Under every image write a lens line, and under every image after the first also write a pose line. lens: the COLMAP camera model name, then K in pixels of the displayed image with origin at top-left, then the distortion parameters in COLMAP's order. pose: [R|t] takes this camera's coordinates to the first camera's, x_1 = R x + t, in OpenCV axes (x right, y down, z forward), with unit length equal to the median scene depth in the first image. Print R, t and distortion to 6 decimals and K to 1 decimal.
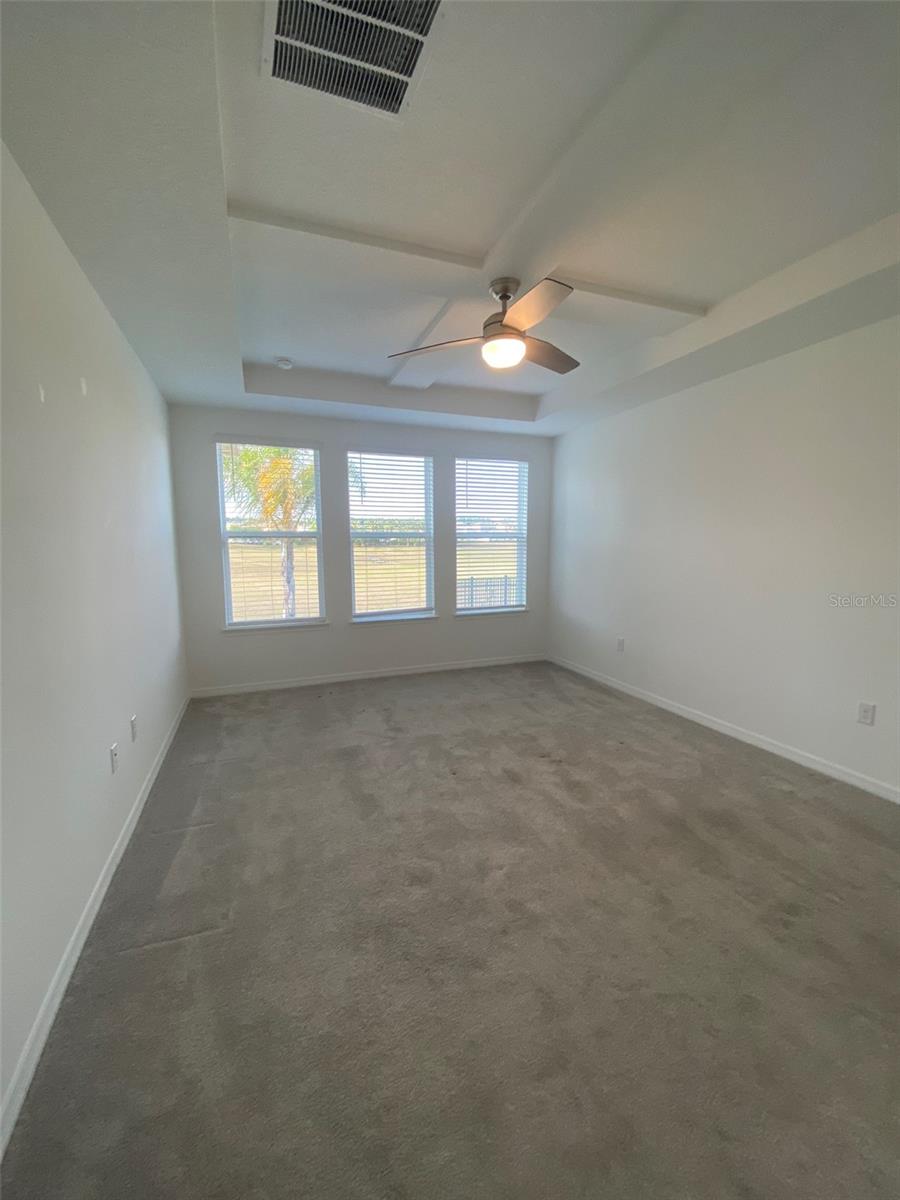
lens RADIAL K [[489.1, 0, 432.6], [0, 489.1, 596.3], [0, 0, 1]] dist [0.034359, -0.026154]
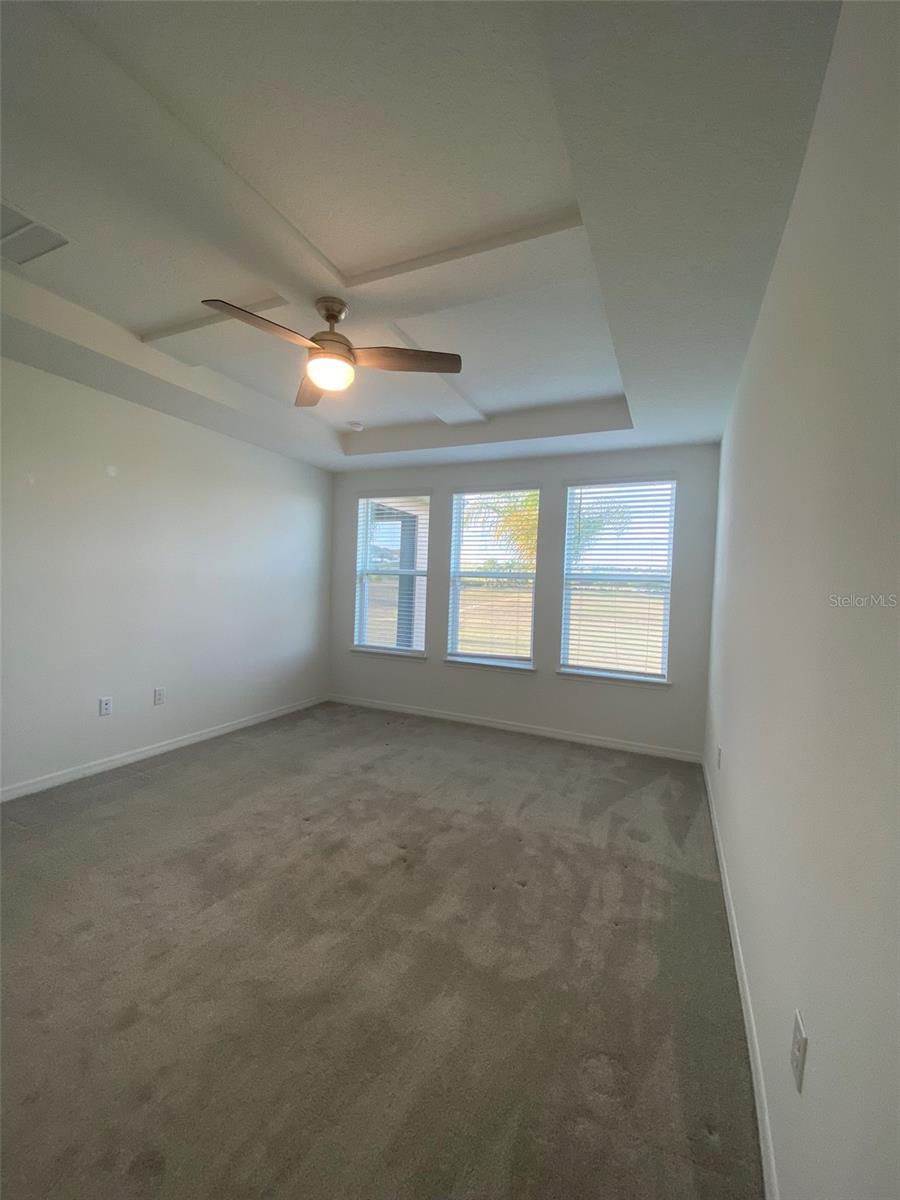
lens RADIAL K [[489.1, 0, 432.6], [0, 489.1, 596.3], [0, 0, 1]] dist [0.034359, -0.026154]
pose [[0.693721, 0.054357, -0.718190, 0.640872], [-0.114938, 0.992724, -0.035886, -0.044345], [0.711014, 0.107442, 0.694921, 0.341163]]
